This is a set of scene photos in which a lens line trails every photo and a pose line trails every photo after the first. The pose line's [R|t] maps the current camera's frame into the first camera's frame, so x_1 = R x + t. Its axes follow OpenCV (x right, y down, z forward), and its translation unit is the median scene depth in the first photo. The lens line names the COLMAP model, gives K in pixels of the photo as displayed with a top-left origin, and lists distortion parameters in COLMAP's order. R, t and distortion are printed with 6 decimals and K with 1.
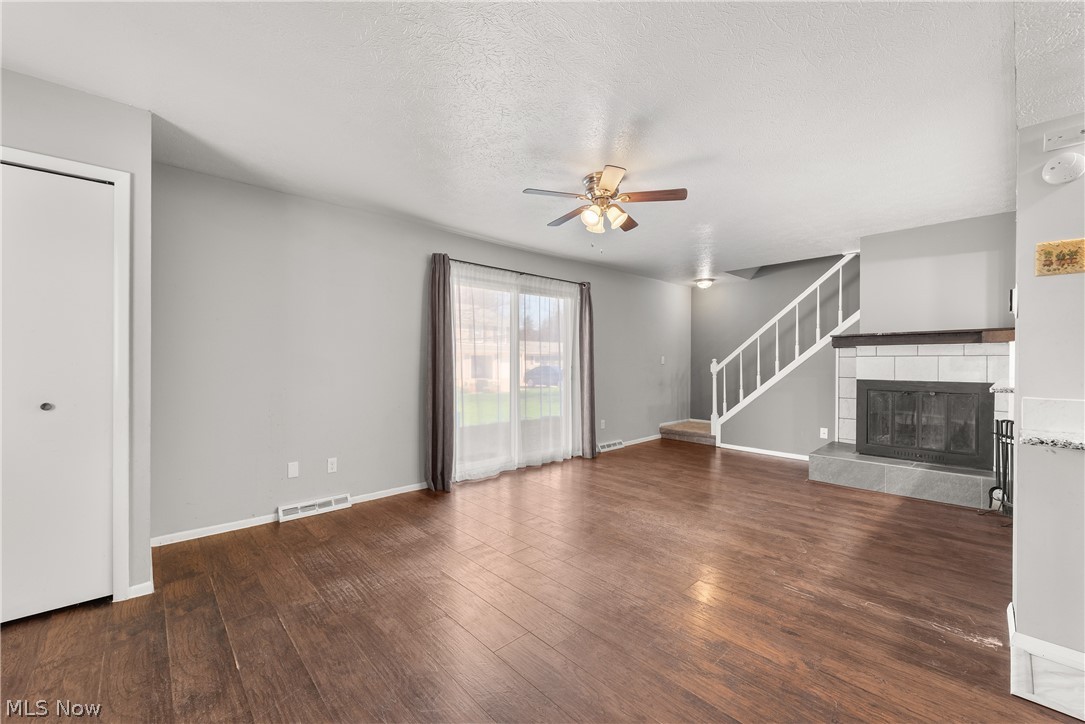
lens RADIAL K [[431.2, 0, 538.8], [0, 431.2, 364.2], [0, 0, 1]] dist [0.009027, -0.003319]
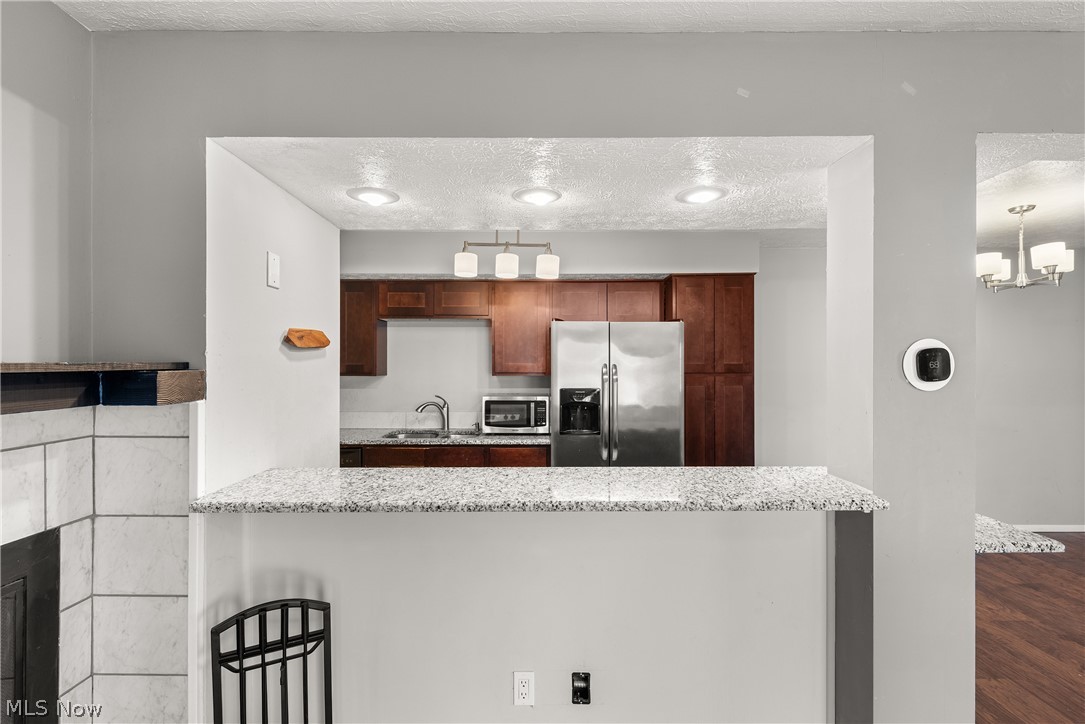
lens RADIAL K [[493.3, 0, 541.5], [0, 493.3, 366.3], [0, 0, 1]] dist [0.009703, -0.001614]
pose [[-0.745709, -0.004974, 0.666254, 0.523648], [0.001801, 0.999953, 0.009481, -0.076307], [-0.666270, 0.008270, -0.745665, 1.006244]]
